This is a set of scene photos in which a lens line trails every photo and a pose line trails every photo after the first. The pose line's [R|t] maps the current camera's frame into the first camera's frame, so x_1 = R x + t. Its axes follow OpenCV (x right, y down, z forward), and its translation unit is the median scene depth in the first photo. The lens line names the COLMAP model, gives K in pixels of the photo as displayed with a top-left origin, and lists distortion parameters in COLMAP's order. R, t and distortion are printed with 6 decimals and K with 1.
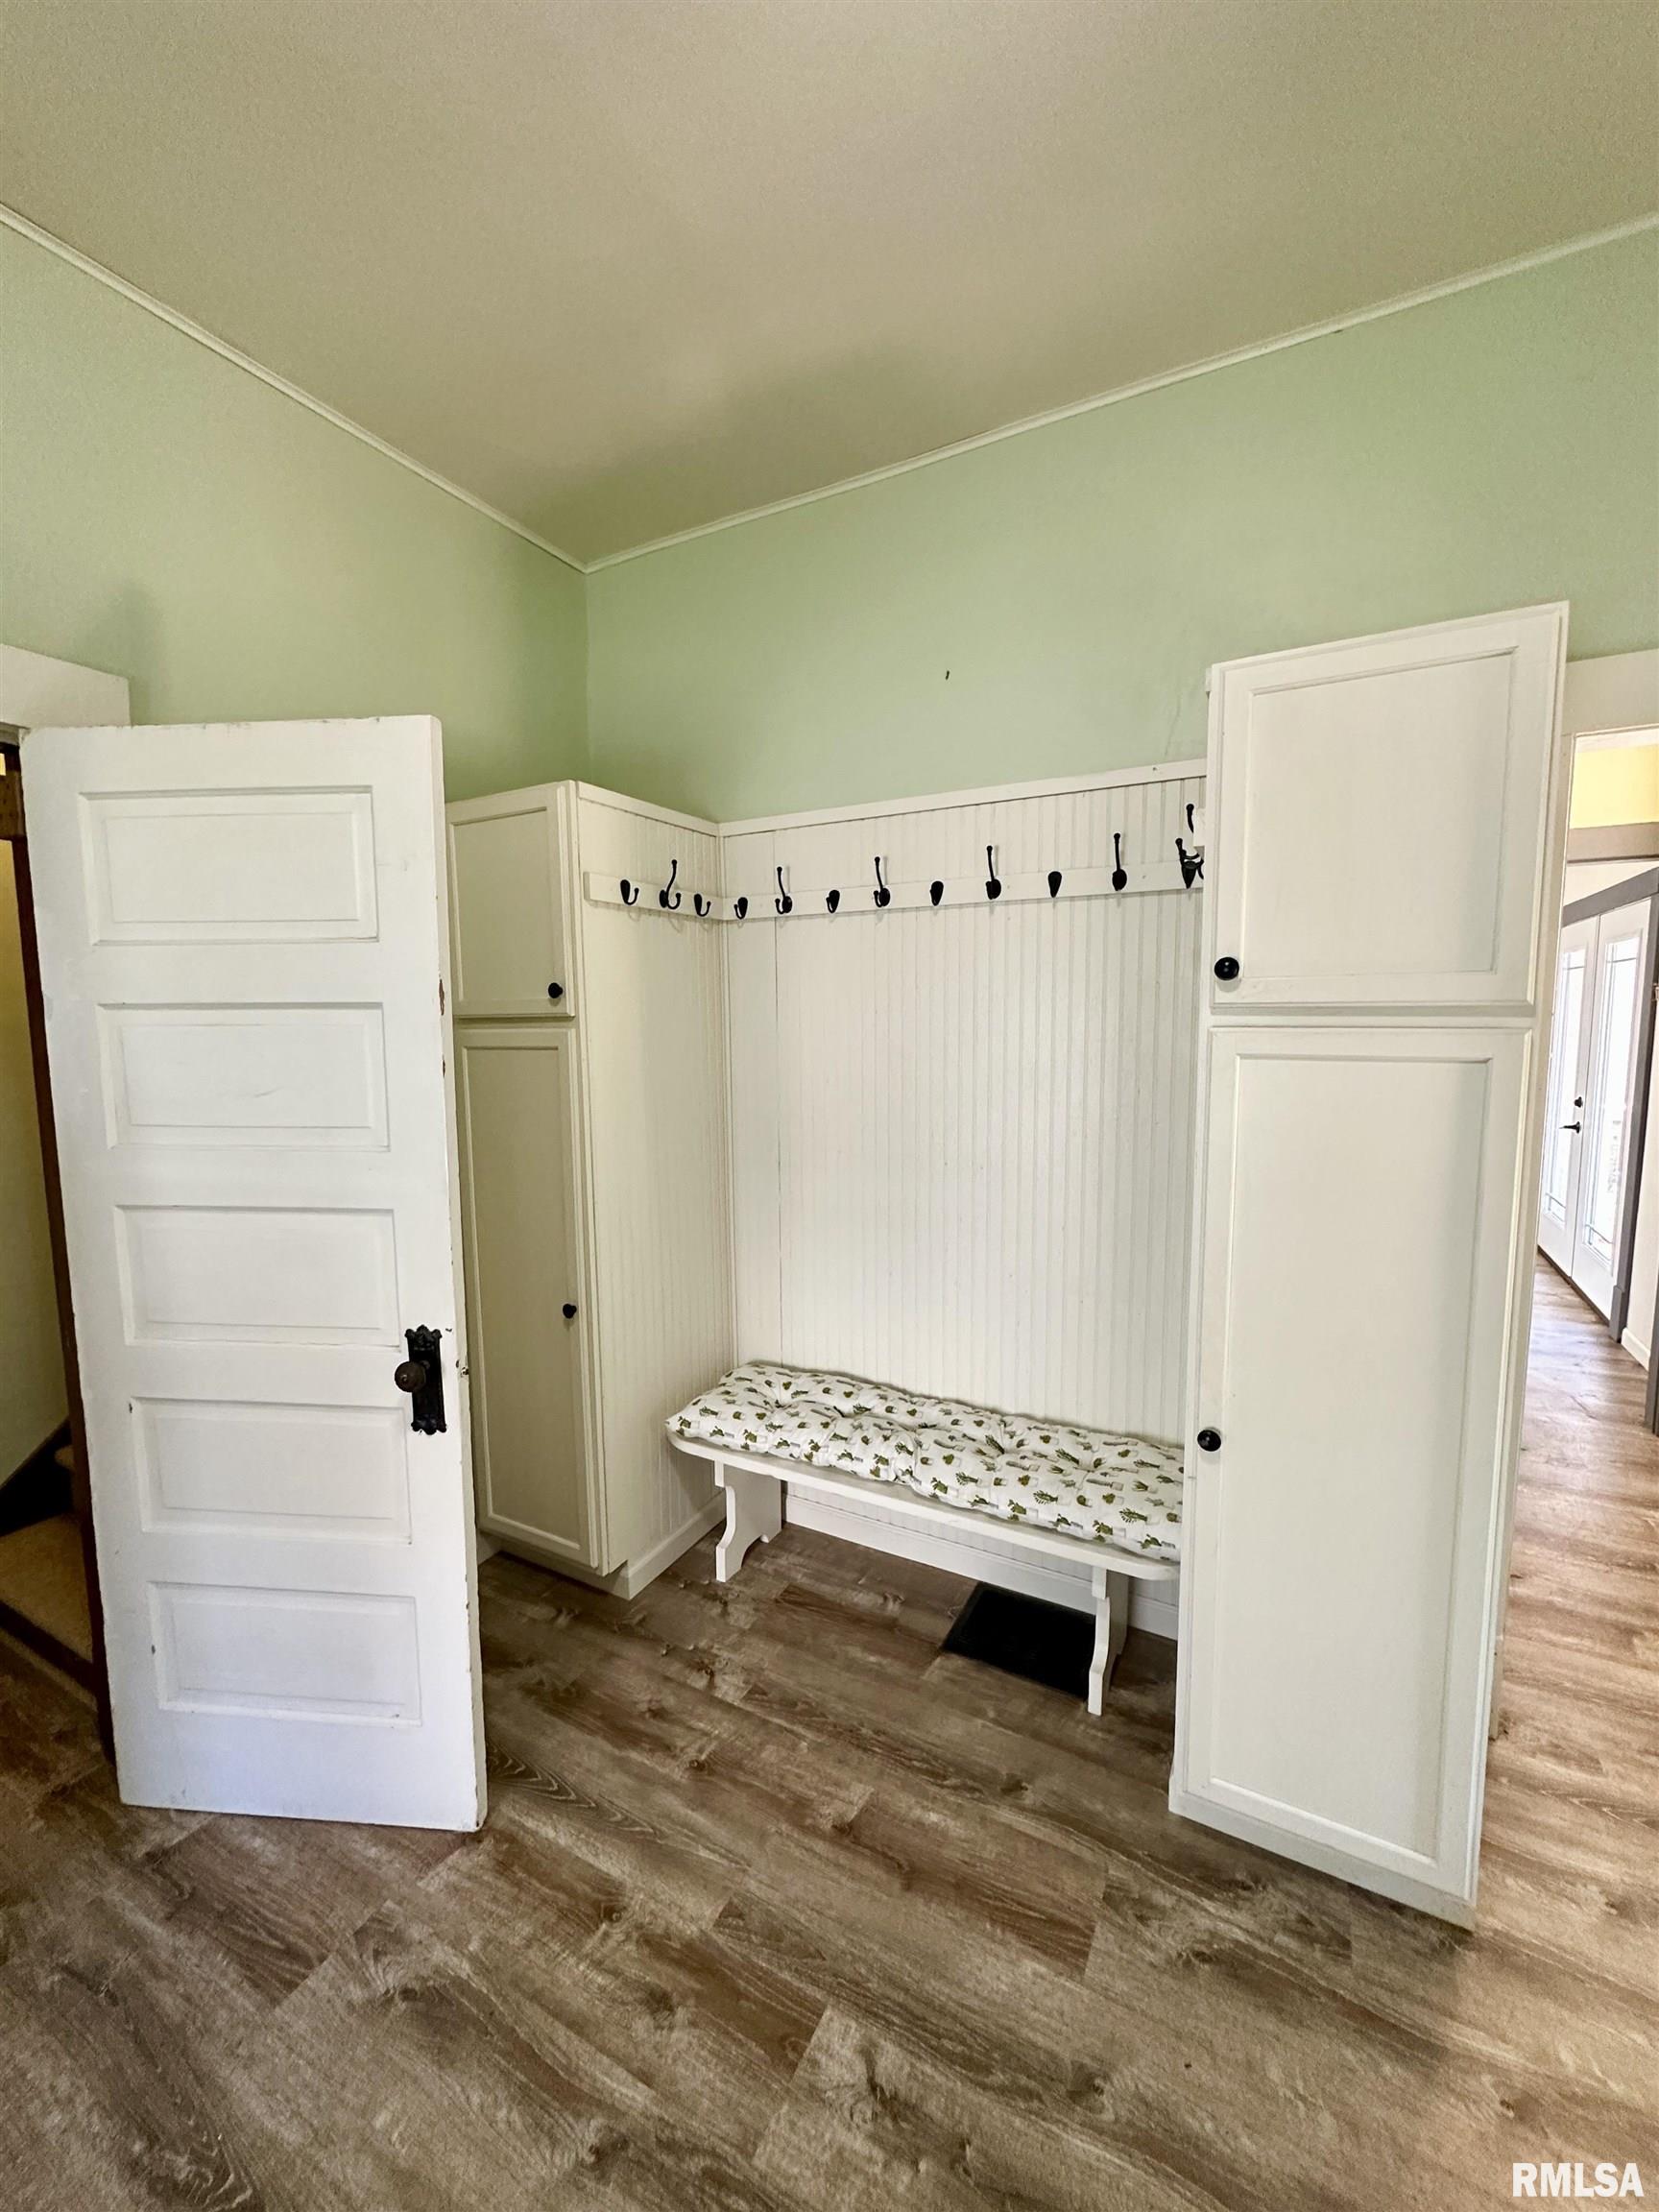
lens RADIAL K [[884.0, 0, 829.5], [0, 884.0, 1106.0], [0, 0, 1]] dist [-0.002524, 0.001026]
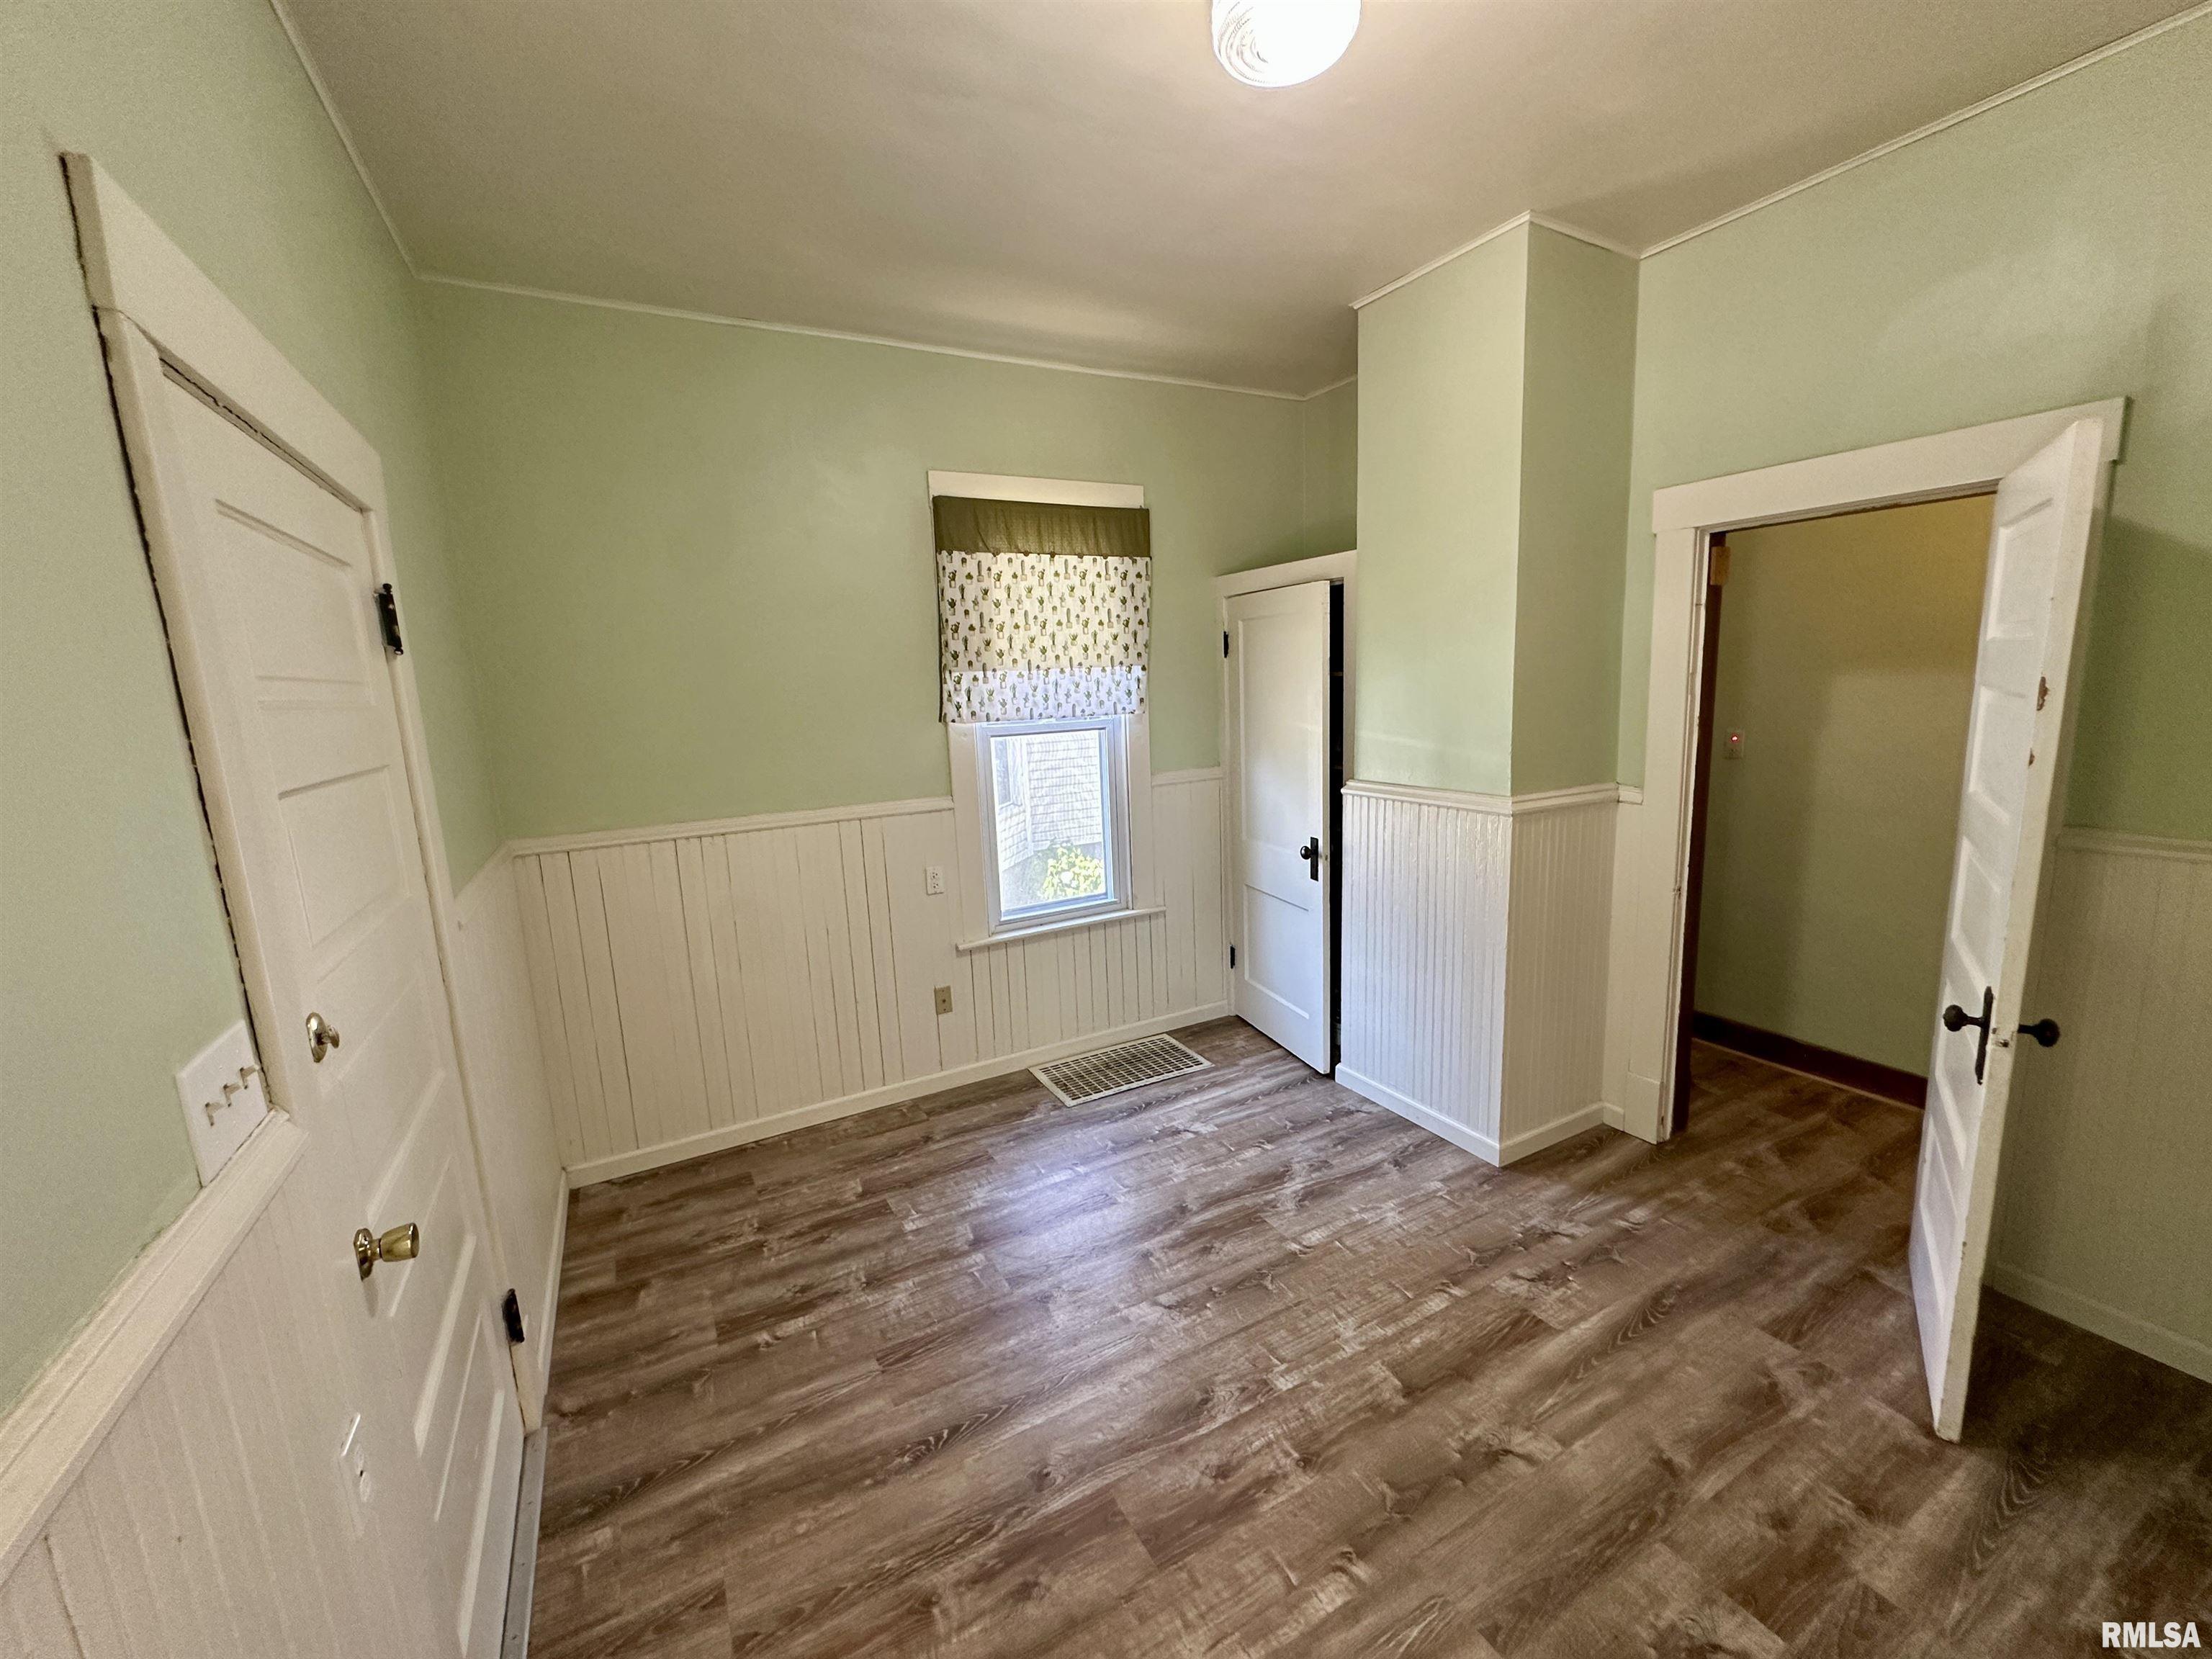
lens RADIAL K [[884.0, 0, 1106.0], [0, 884.0, 829.5], [0, 0, 1]] dist [-0.002524, 0.001026]
pose [[-0.542065, 0.172198, -0.822504, 0.768682], [-0.037136, 0.972915, 0.228163, -0.117400], [0.839516, 0.154224, -0.520988, 0.459400]]
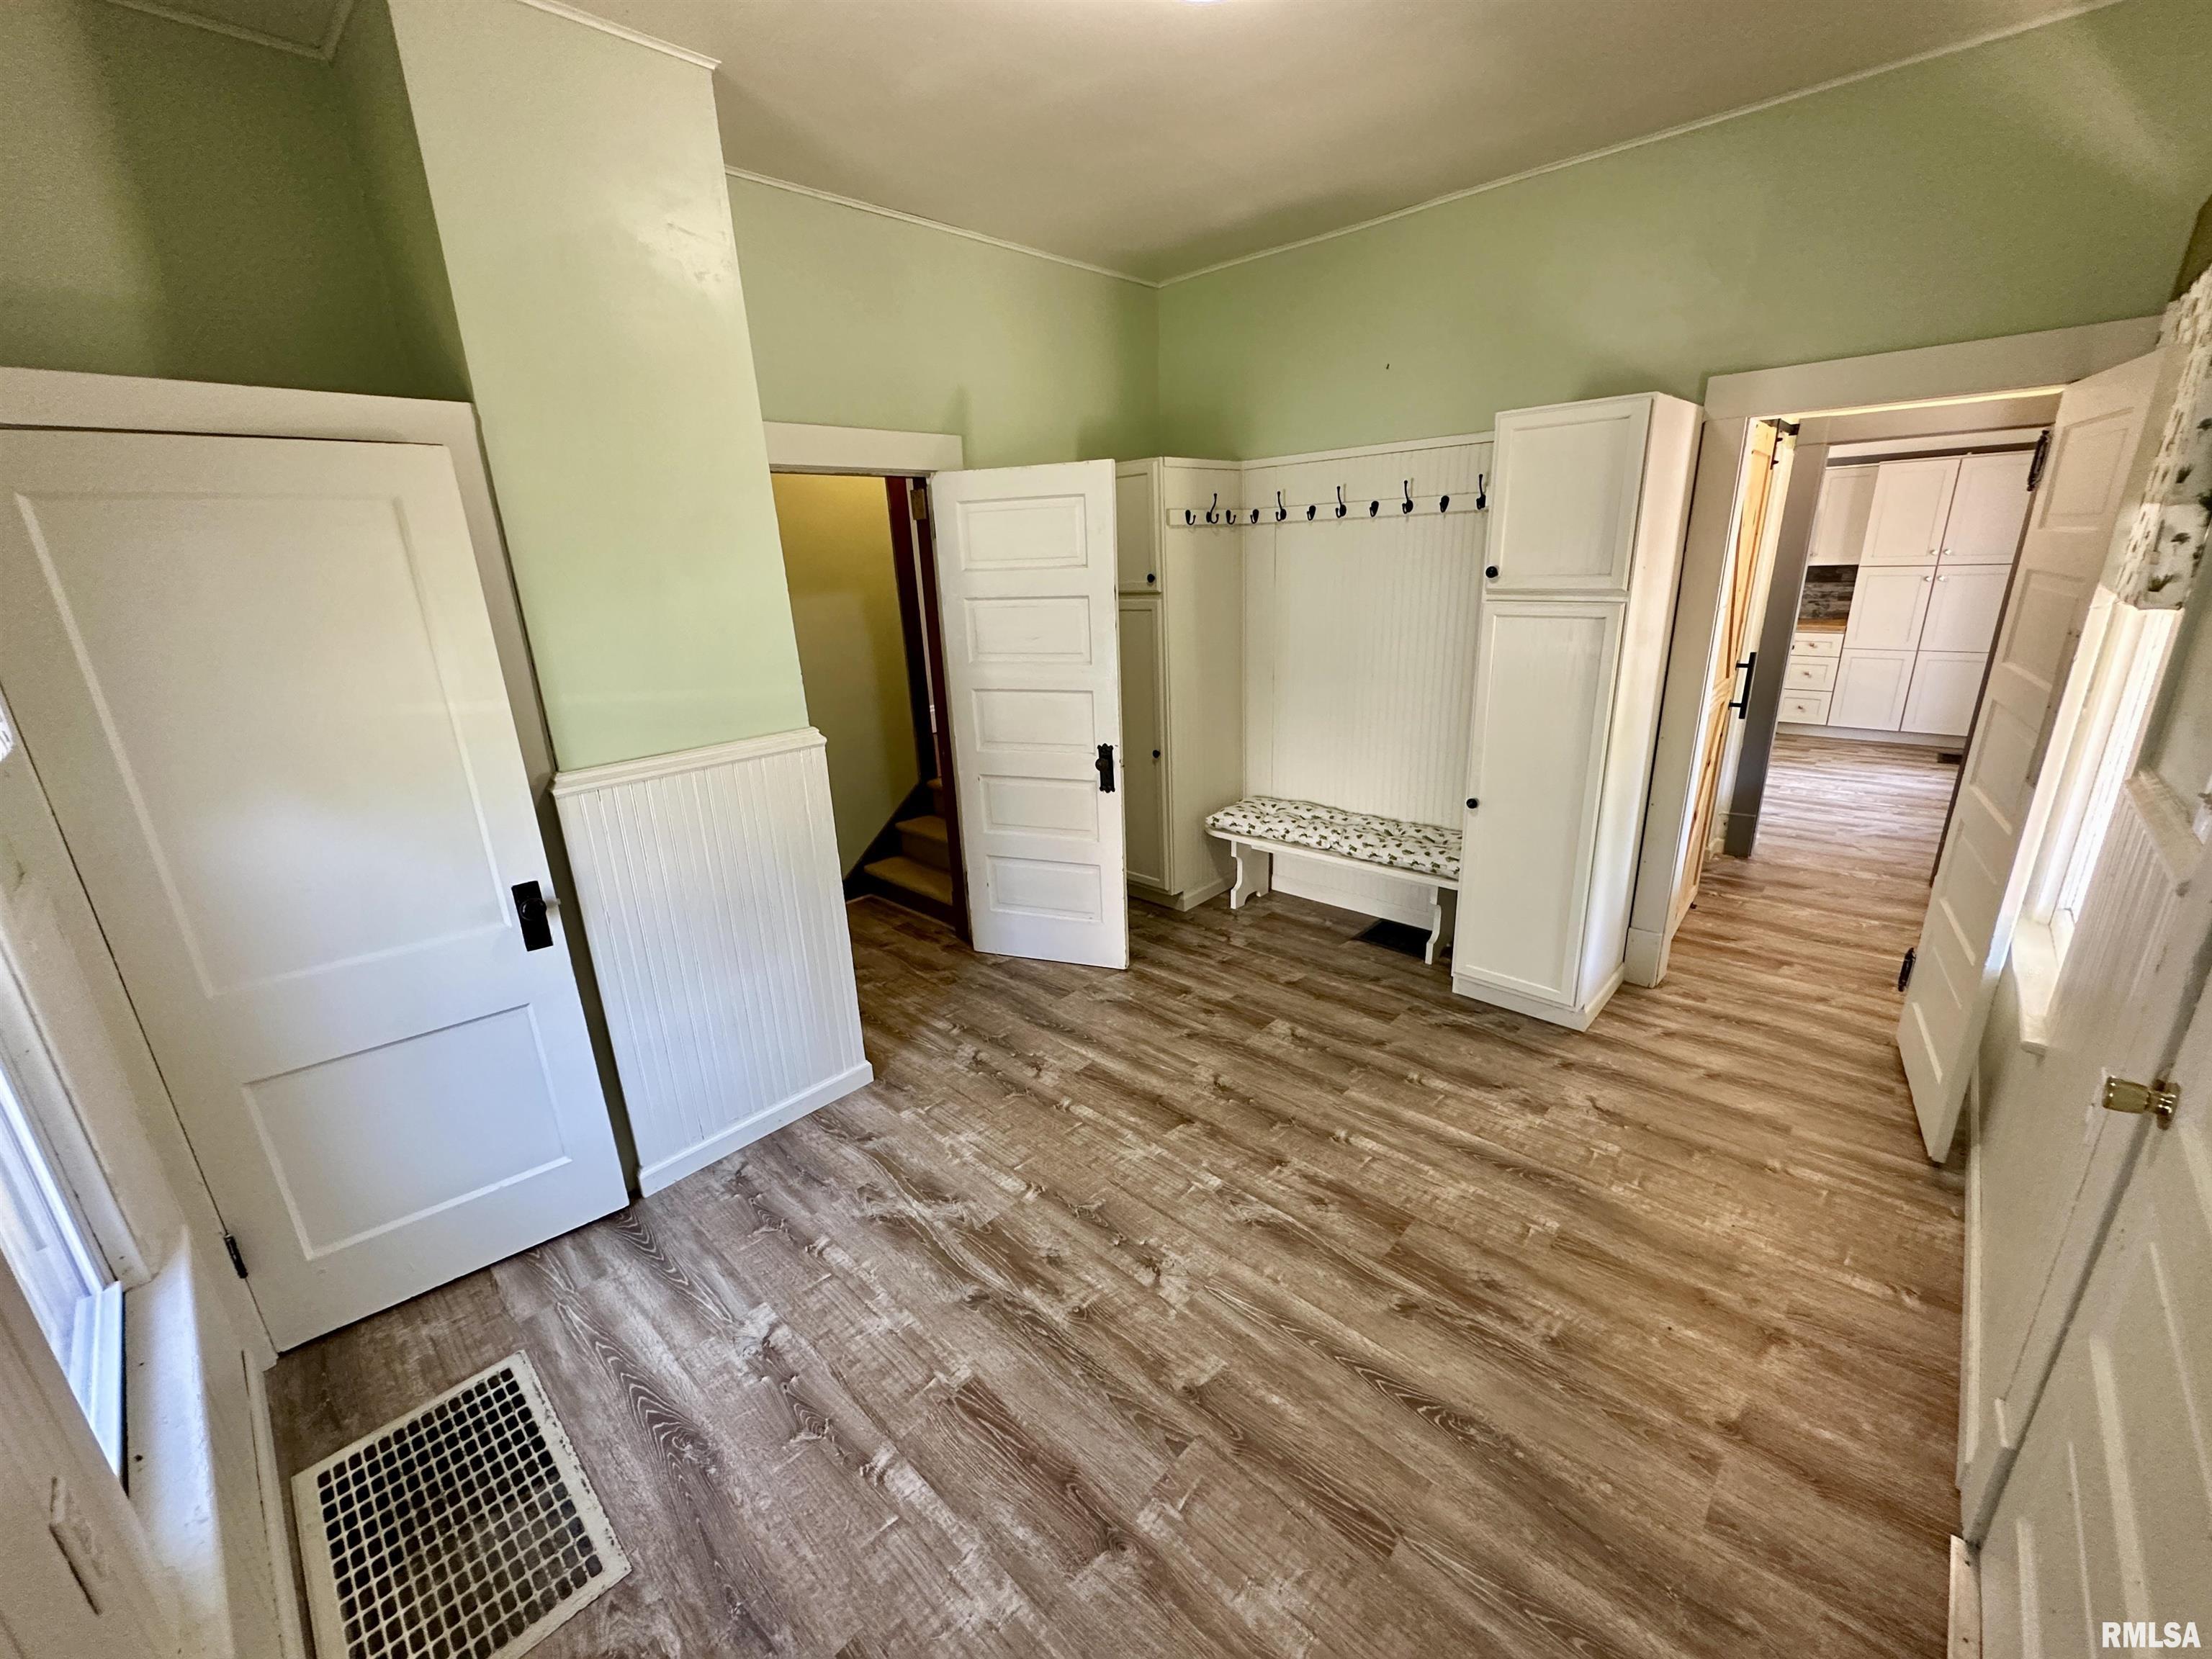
lens RADIAL K [[884.0, 0, 1106.0], [0, 884.0, 829.5], [0, 0, 1]] dist [-0.002524, 0.001026]
pose [[0.966708, 0.046338, -0.251650, 0.084962], [0.007560, 0.977865, 0.209101, -0.004510], [0.255769, -0.204042, 0.944960, -0.863433]]
